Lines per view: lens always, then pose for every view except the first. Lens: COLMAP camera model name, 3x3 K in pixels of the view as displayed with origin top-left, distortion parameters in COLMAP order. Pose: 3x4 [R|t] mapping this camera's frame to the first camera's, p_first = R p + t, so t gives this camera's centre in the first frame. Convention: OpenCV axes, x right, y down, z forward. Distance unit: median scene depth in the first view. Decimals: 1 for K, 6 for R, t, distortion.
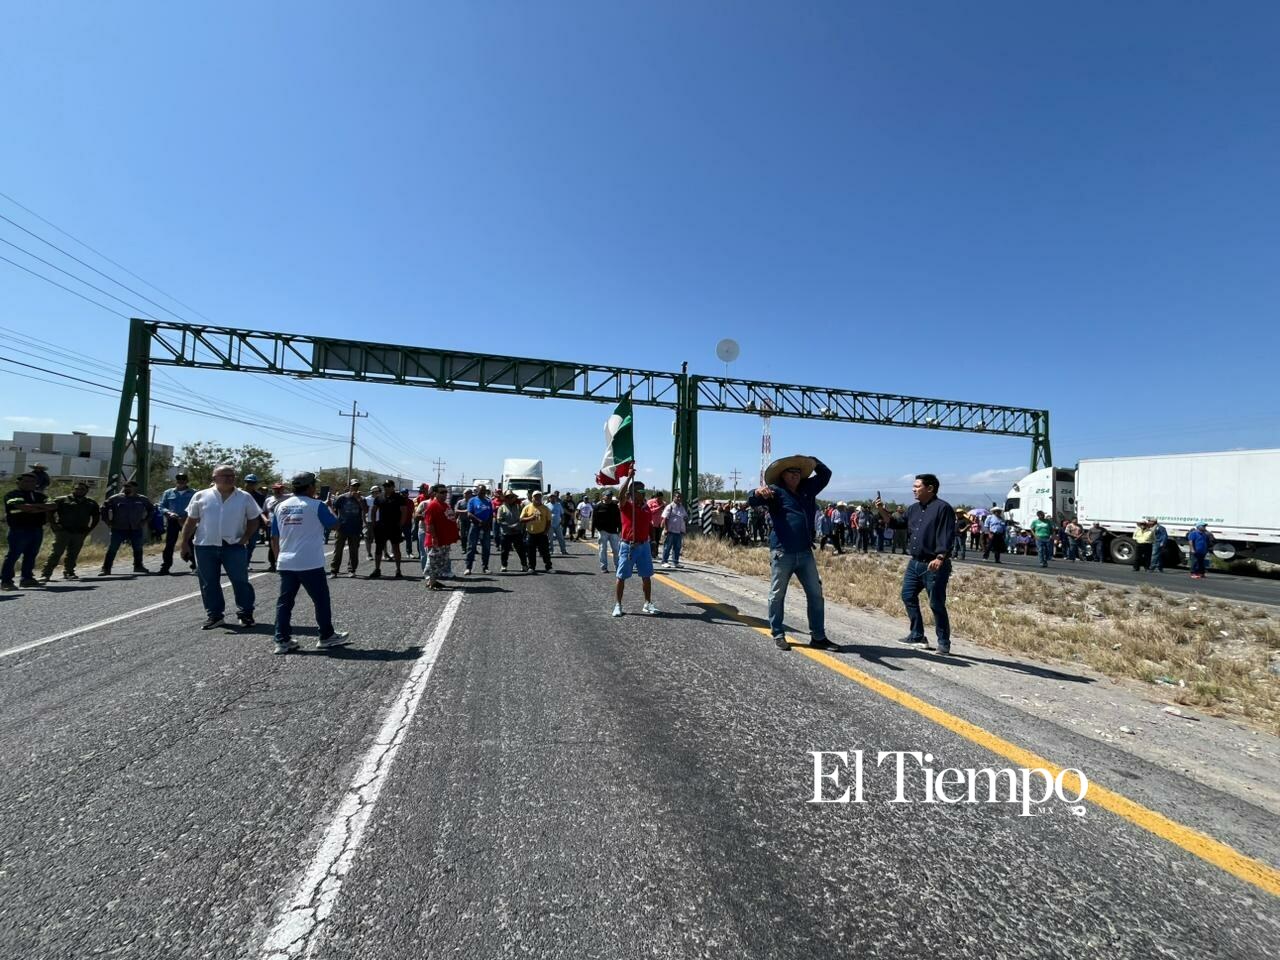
lens RADIAL K [[485.3, 0, 640.0], [0, 485.3, 480.0], [0, 0, 1]] dist [-0.000993, -0.000165]
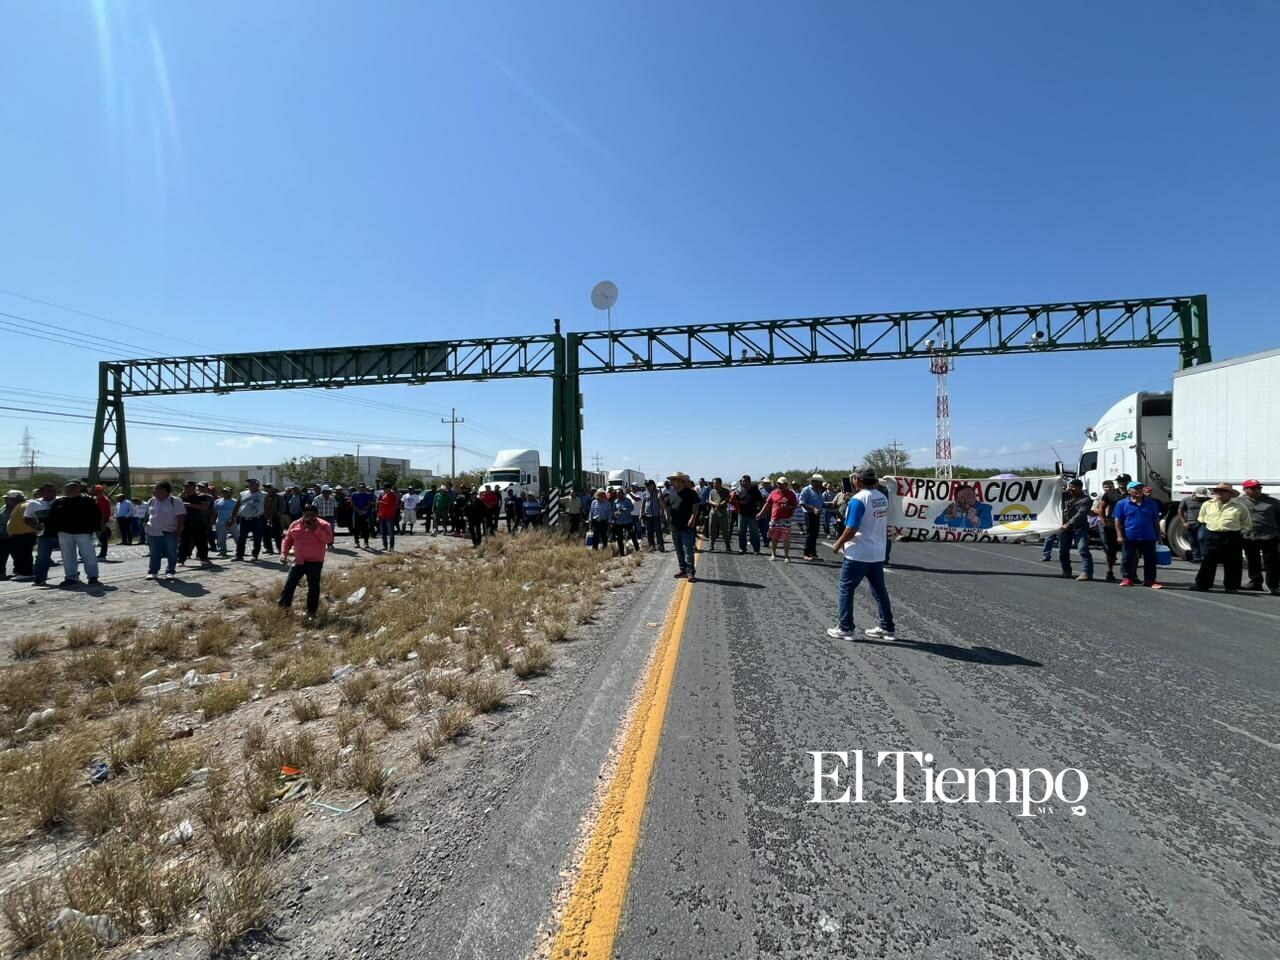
lens RADIAL K [[564.8, 0, 626.7], [0, 564.8, 480.2], [0, 0, 1]] dist [-0.000174, -0.000073]
pose [[0.915821, -0.051808, -0.398230, 0.615330], [0.063027, 0.997897, 0.015122, 0.025455], [0.396609, -0.038948, 0.917161, 0.164147]]
